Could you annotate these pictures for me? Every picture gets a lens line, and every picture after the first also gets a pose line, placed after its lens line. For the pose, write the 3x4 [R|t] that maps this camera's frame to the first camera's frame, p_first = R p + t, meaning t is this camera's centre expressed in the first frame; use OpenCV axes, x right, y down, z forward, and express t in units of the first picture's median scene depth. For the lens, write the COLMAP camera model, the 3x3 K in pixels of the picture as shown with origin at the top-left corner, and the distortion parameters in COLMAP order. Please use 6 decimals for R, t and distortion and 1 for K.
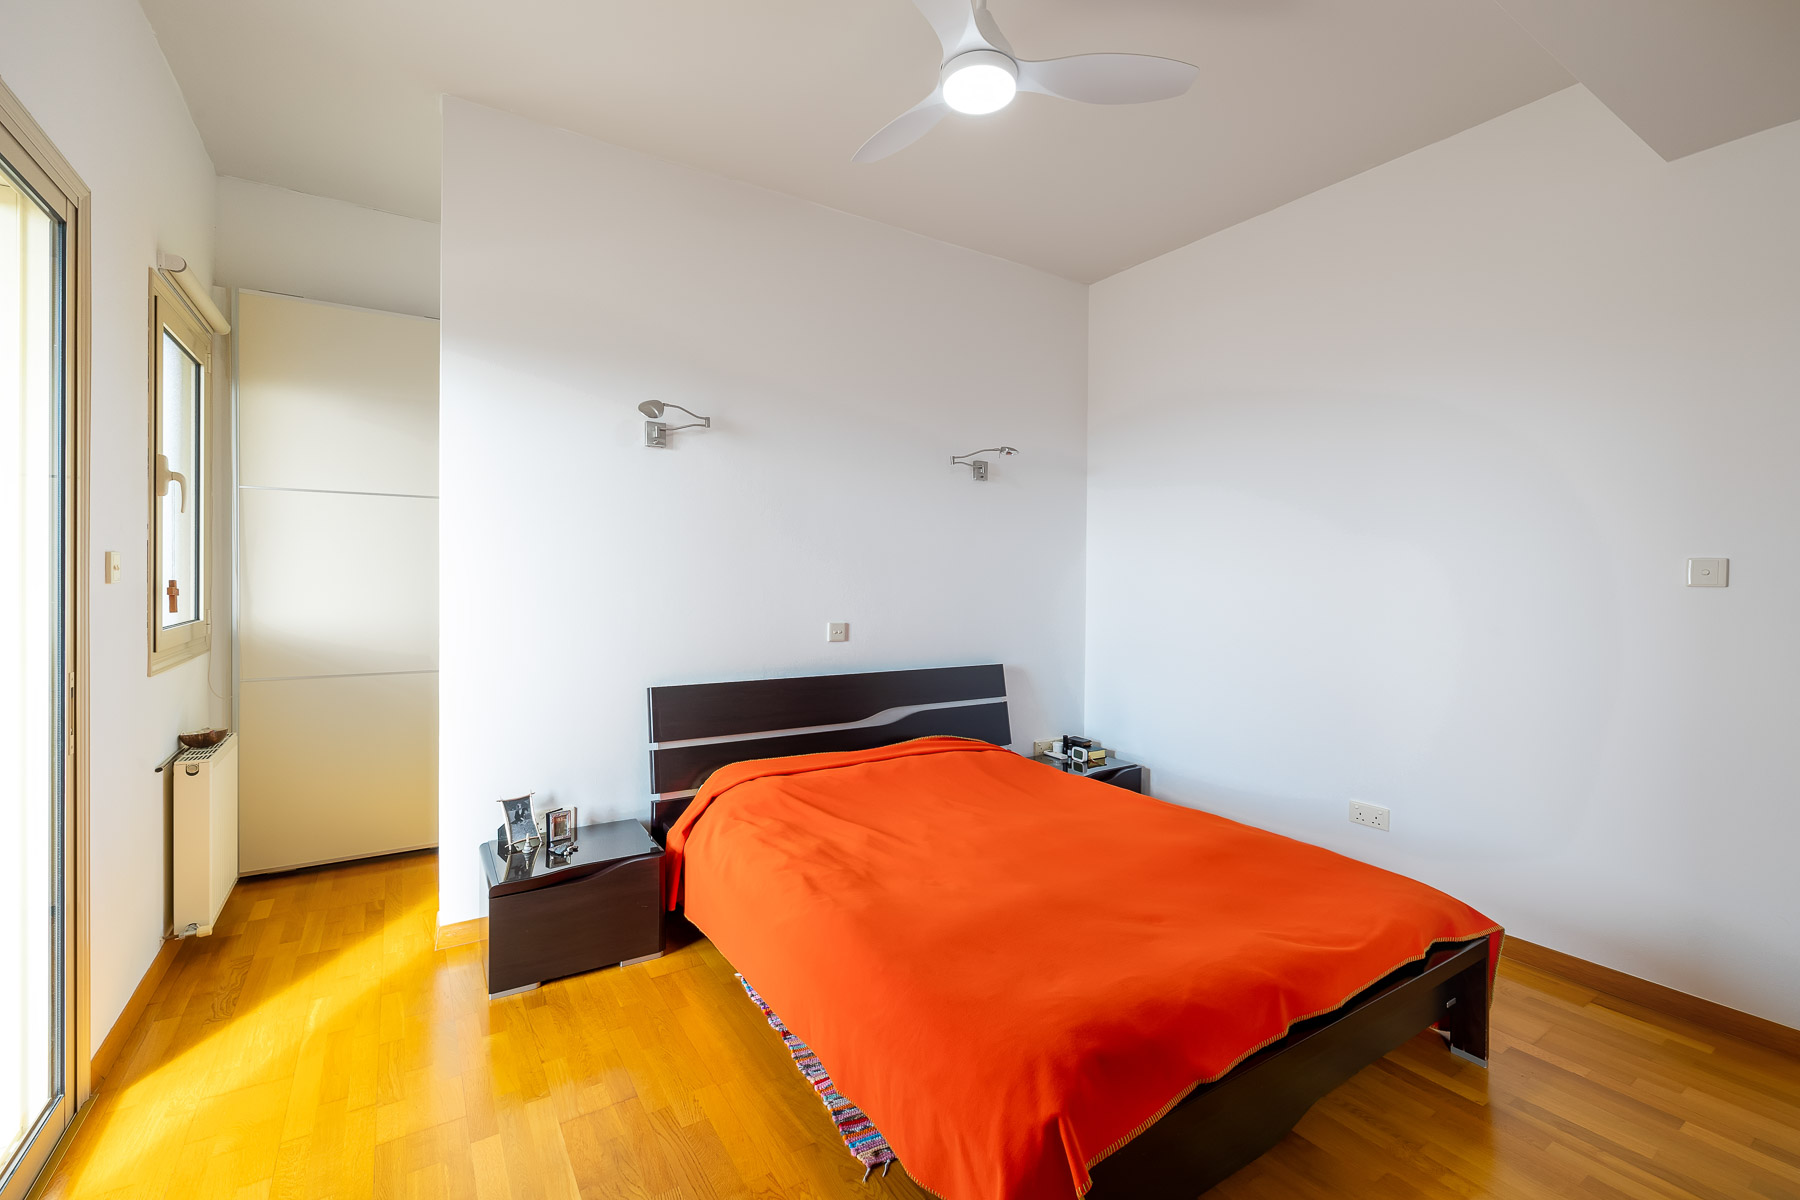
lens RADIAL K [[762.9, 0, 860.3], [0, 762.9, 592.5], [0, 0, 1]] dist [-0.001523, -0.000208]
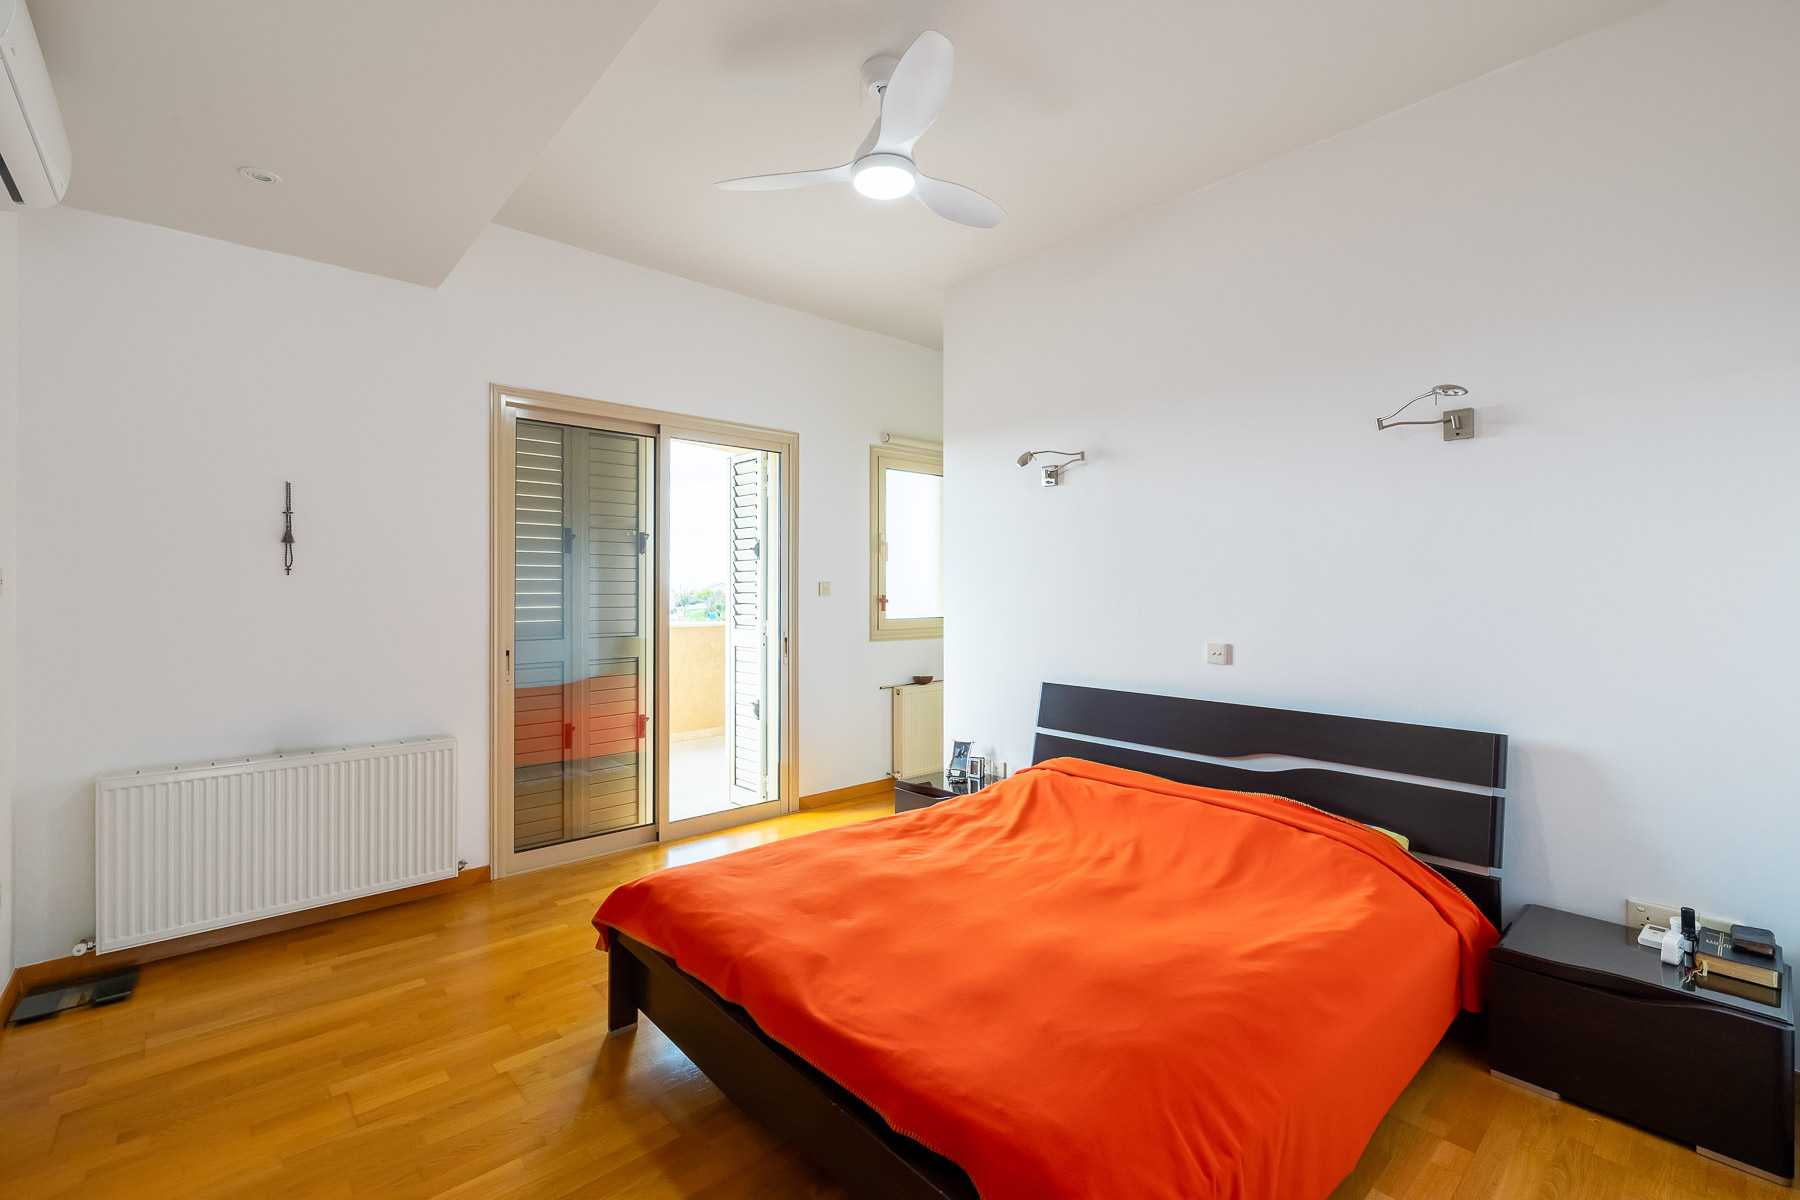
lens RADIAL K [[762.9, 0, 896.5], [0, 762.9, 591.5], [0, 0, 1]] dist [-0.001523, -0.000208]
pose [[0.186202, -0.005223, -0.982498, 0.855879], [-0.019353, 0.999772, -0.008982, -0.005546], [0.982321, 0.020687, 0.186059, 0.514105]]
